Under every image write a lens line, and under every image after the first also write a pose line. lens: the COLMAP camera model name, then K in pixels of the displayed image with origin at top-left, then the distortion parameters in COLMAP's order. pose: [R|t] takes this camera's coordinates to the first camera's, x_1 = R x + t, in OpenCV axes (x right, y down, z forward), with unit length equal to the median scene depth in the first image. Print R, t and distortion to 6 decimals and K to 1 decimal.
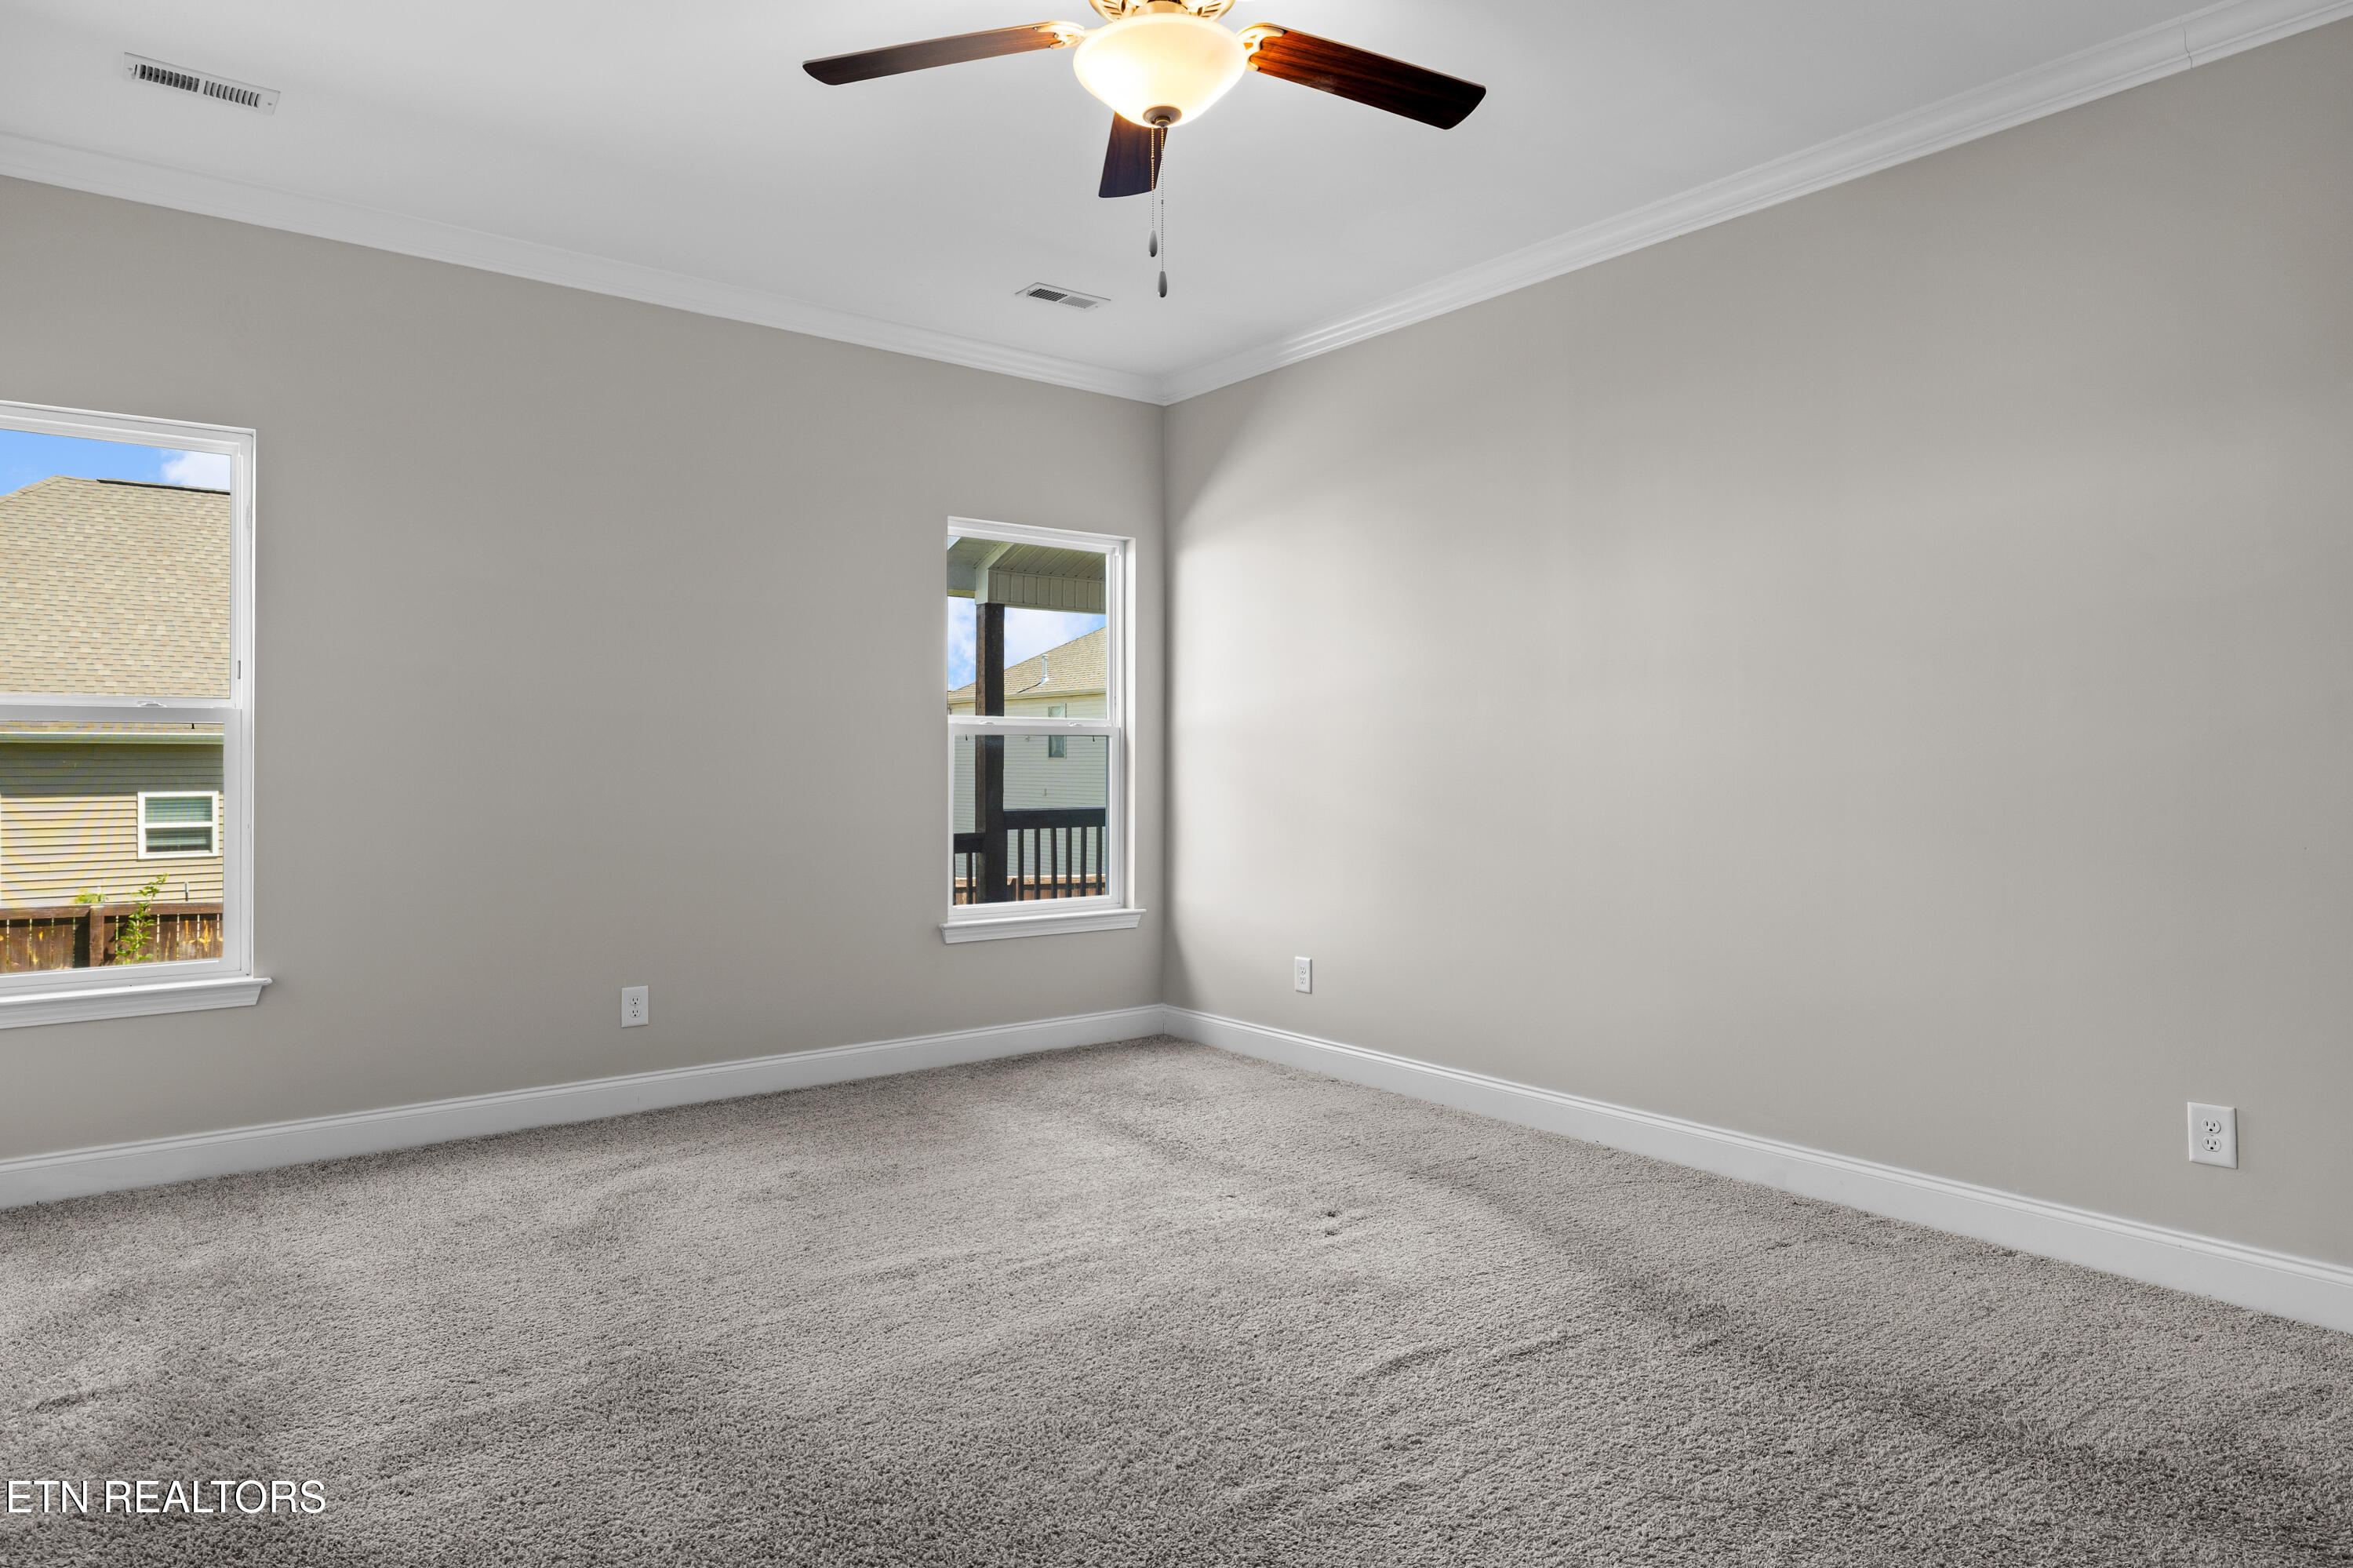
lens RADIAL K [[1369.1, 0, 1177.4], [0, 1369.1, 762.0], [0, 0, 1]] dist [-0.000439, 0.000194]
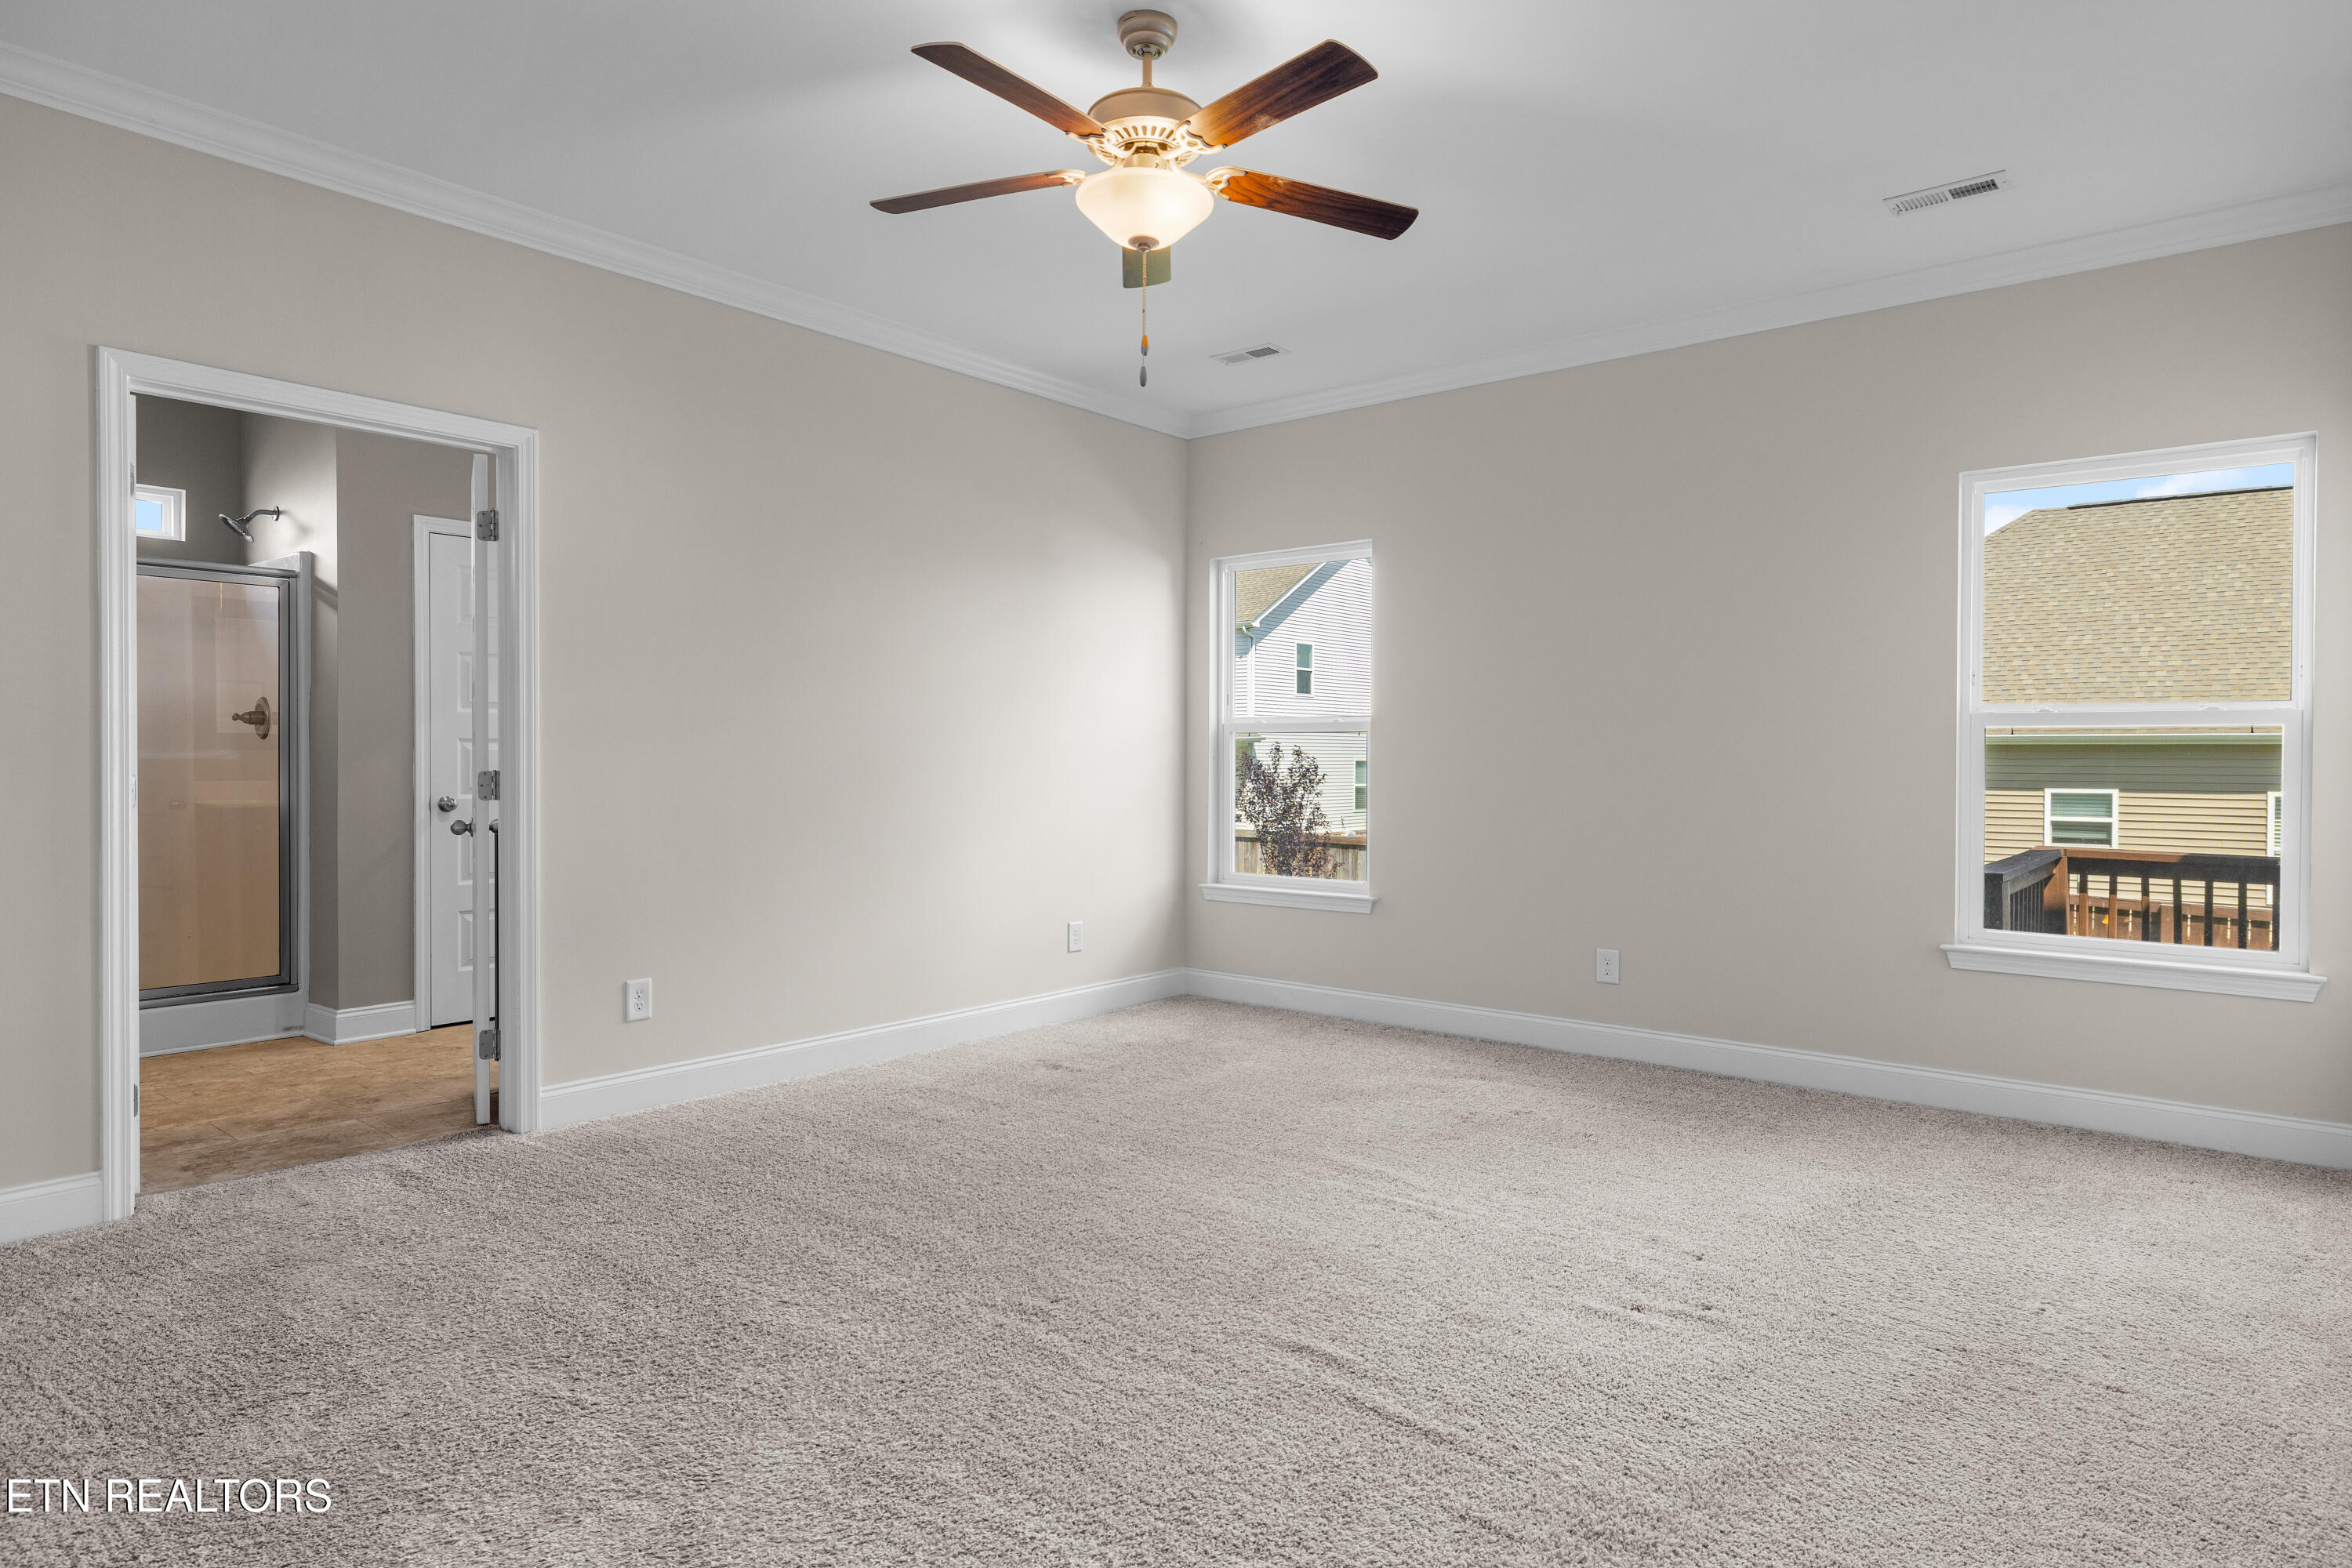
lens RADIAL K [[1307.5, 0, 1181.1], [0, 1307.5, 765.9], [0, 0, 1]] dist [0.001610, 0.000248]
pose [[0.237543, 0.007719, -0.971346, 0.105033], [-0.004880, 0.999965, 0.006753, 0.000332], [0.971365, 0.003137, 0.237573, 0.066818]]
